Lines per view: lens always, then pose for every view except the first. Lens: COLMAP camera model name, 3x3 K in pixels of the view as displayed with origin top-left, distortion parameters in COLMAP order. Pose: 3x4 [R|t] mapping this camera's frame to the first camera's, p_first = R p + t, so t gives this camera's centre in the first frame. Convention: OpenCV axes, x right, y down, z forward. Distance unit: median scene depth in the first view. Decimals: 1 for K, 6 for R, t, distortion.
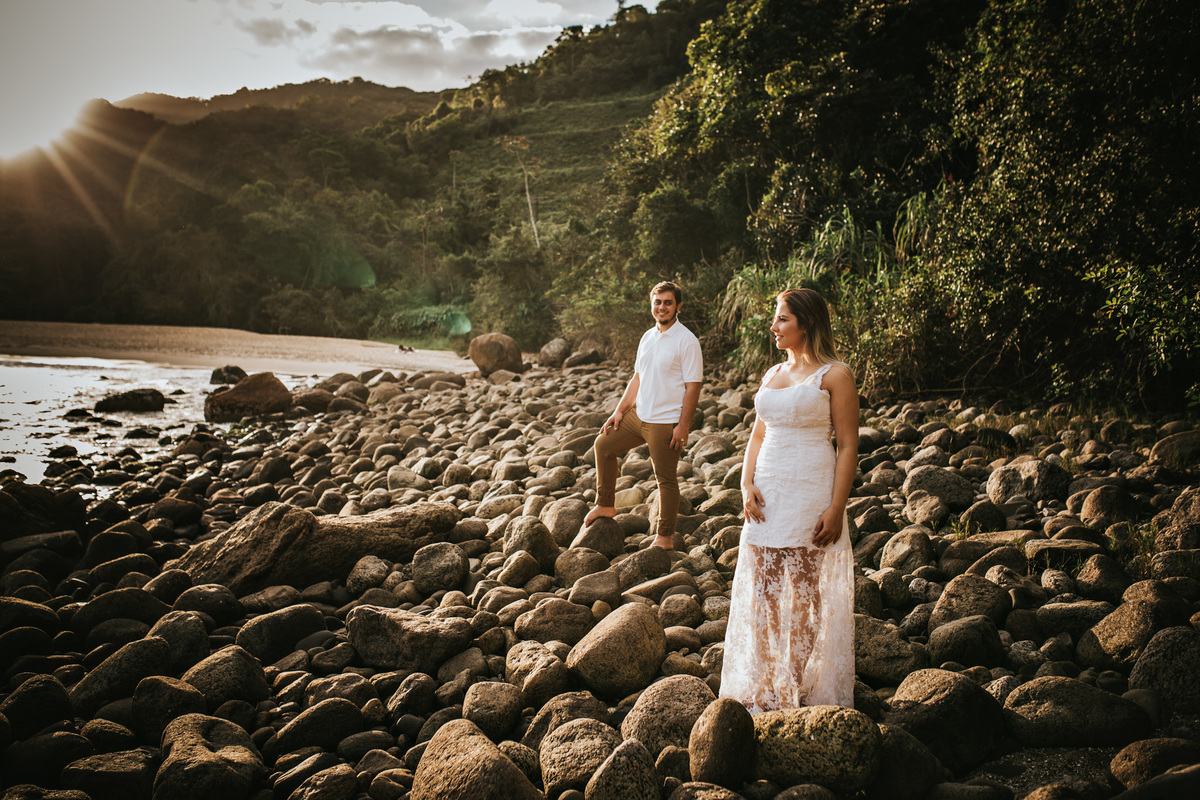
lens RADIAL K [[8386.2, 0, 600.2], [0, 8386.2, 398.7], [0, 0, 1]] dist [1.328434, 0.000000]
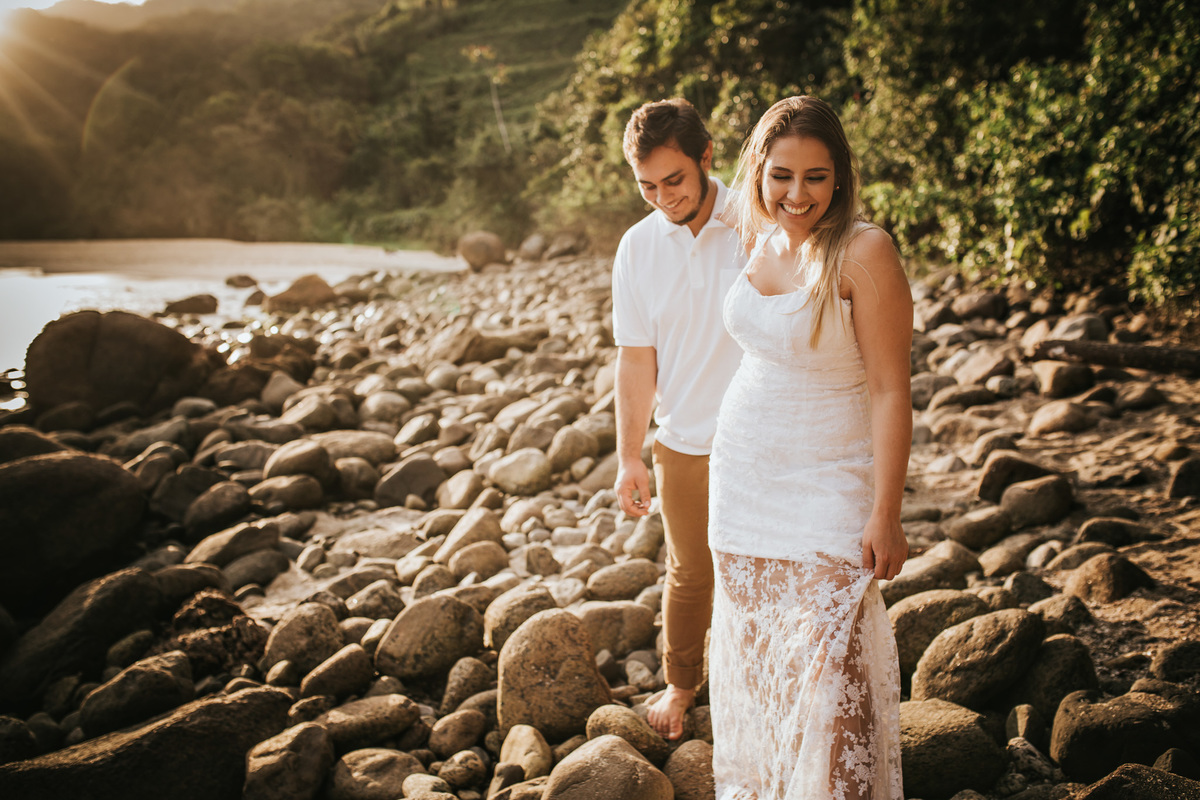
lens RADIAL K [[8386.2, 0, 599.7], [0, 8386.2, 401.8], [0, 0, 1]] dist [1.328434, 0.000000]
pose [[0.998995, -0.044688, 0.003588, -0.001823], [0.044638, 0.998919, 0.012948, 0.000823], [-0.004163, -0.012774, 0.999910, -0.111001]]
